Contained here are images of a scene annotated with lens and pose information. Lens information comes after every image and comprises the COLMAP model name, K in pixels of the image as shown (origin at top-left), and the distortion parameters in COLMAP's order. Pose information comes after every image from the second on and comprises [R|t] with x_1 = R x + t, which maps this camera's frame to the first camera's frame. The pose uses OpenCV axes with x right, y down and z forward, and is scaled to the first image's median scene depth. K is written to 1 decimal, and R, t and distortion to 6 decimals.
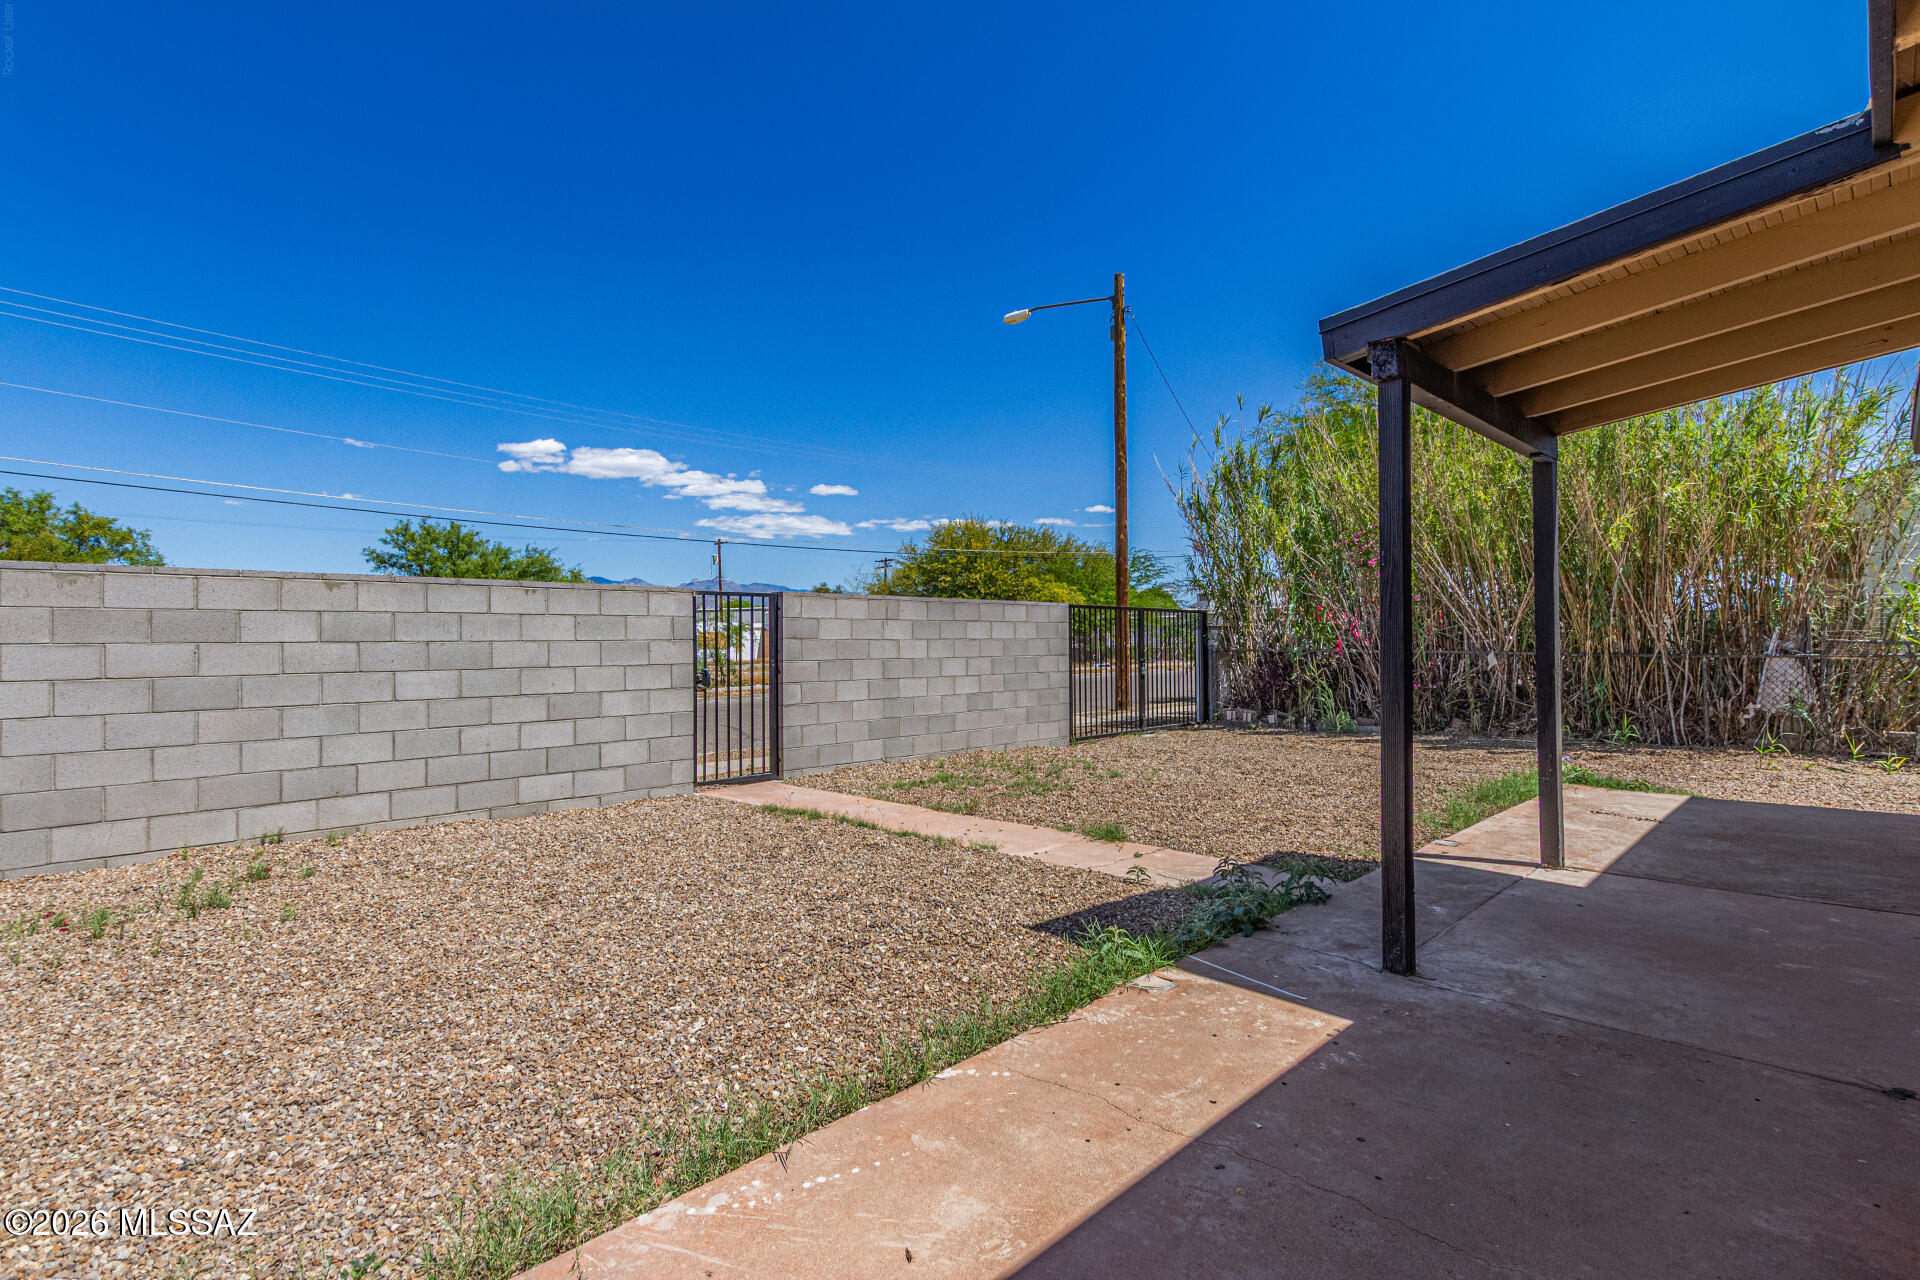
lens RADIAL K [[920.6, 0, 1004.8], [0, 920.6, 635.2], [0, 0, 1]] dist [0.018752, -0.000027]
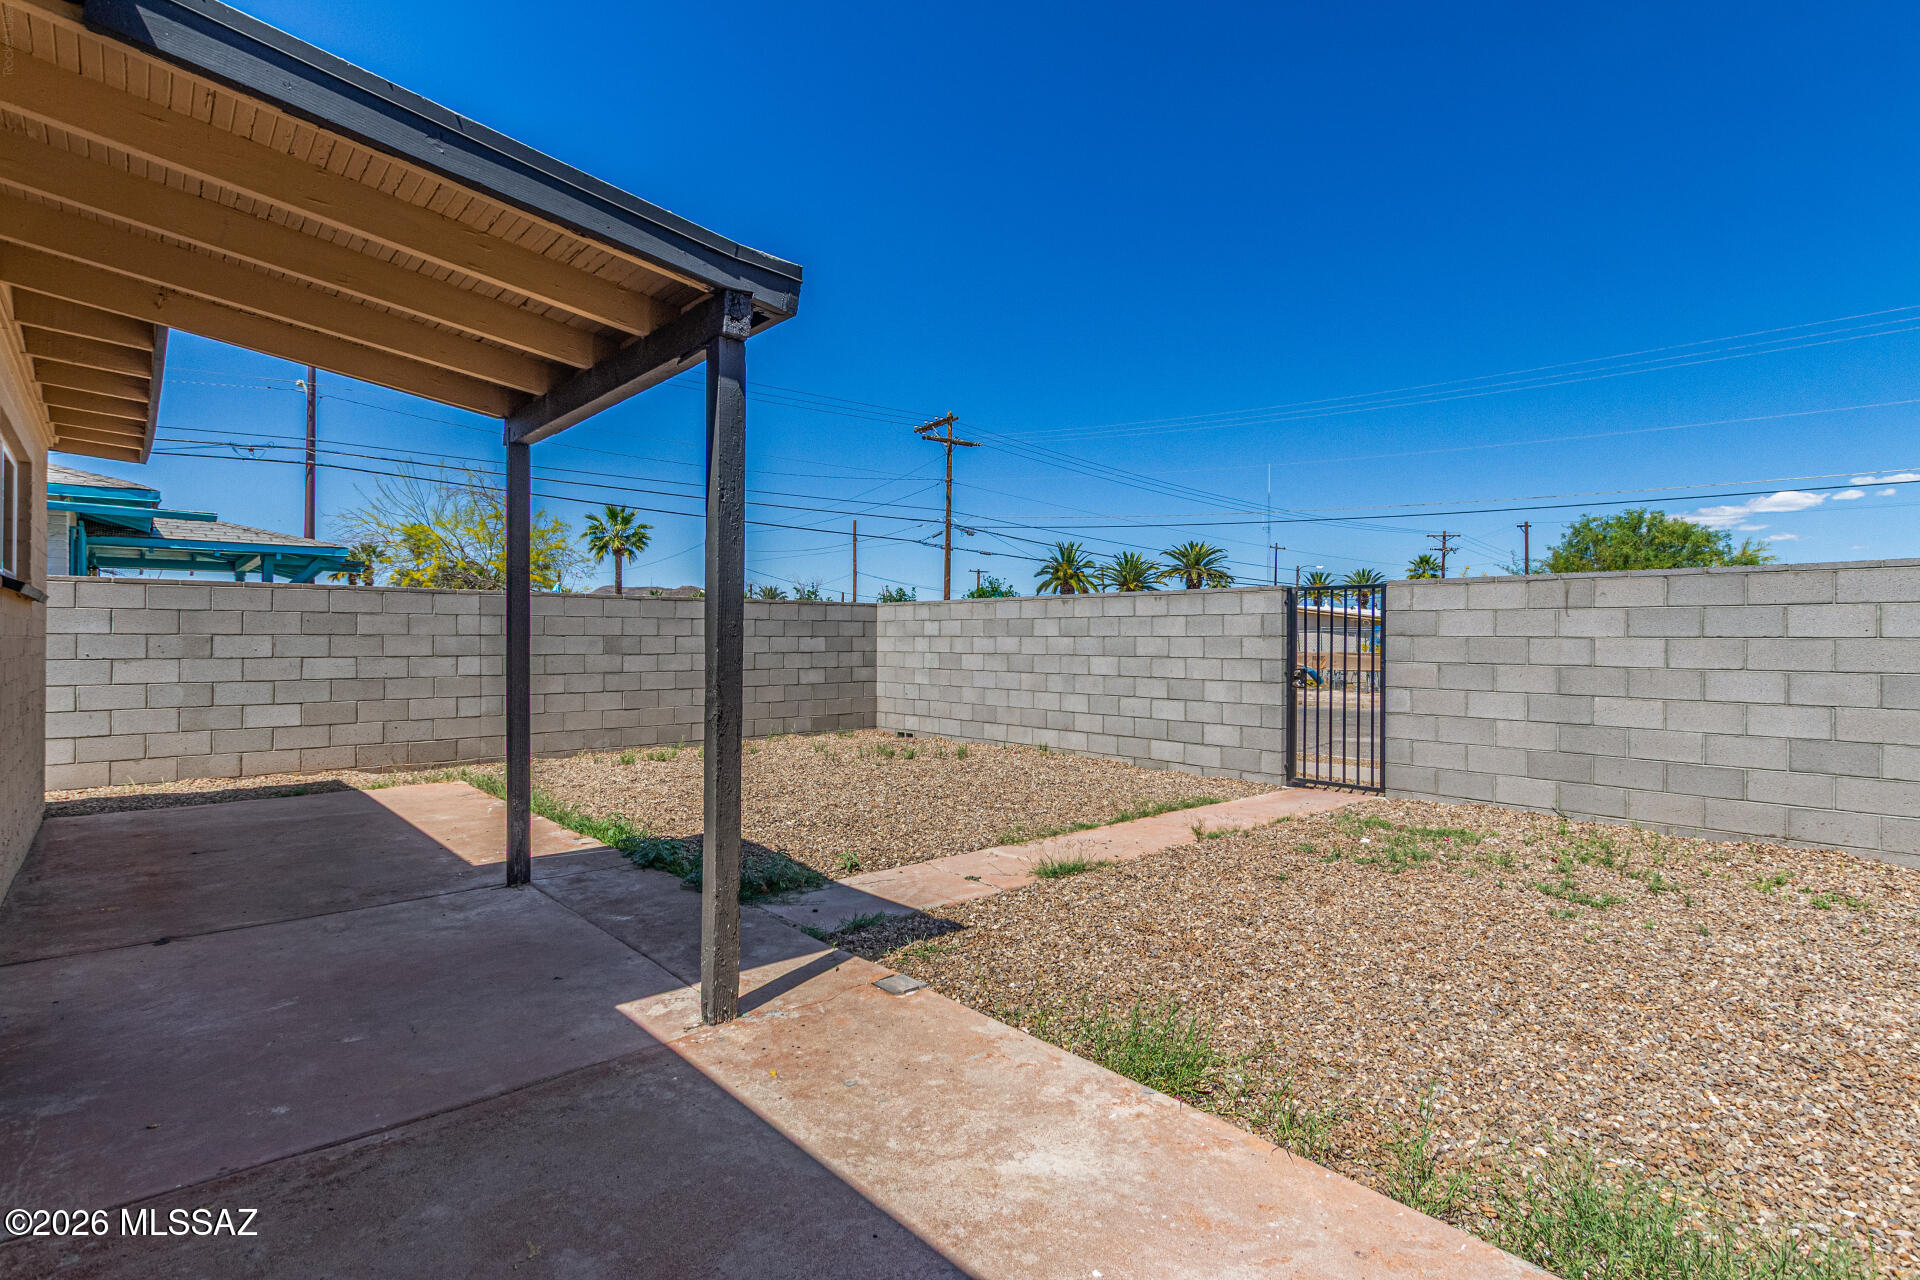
lens RADIAL K [[925.5, 0, 965.0], [0, 925.5, 631.6], [0, 0, 1]] dist [0.020699, -0.009369]
pose [[-0.076709, -0.001863, -0.997052, 0.730778], [0.001647, 0.999997, -0.001995, 0.001493], [0.997052, -0.001795, -0.076705, 0.745142]]
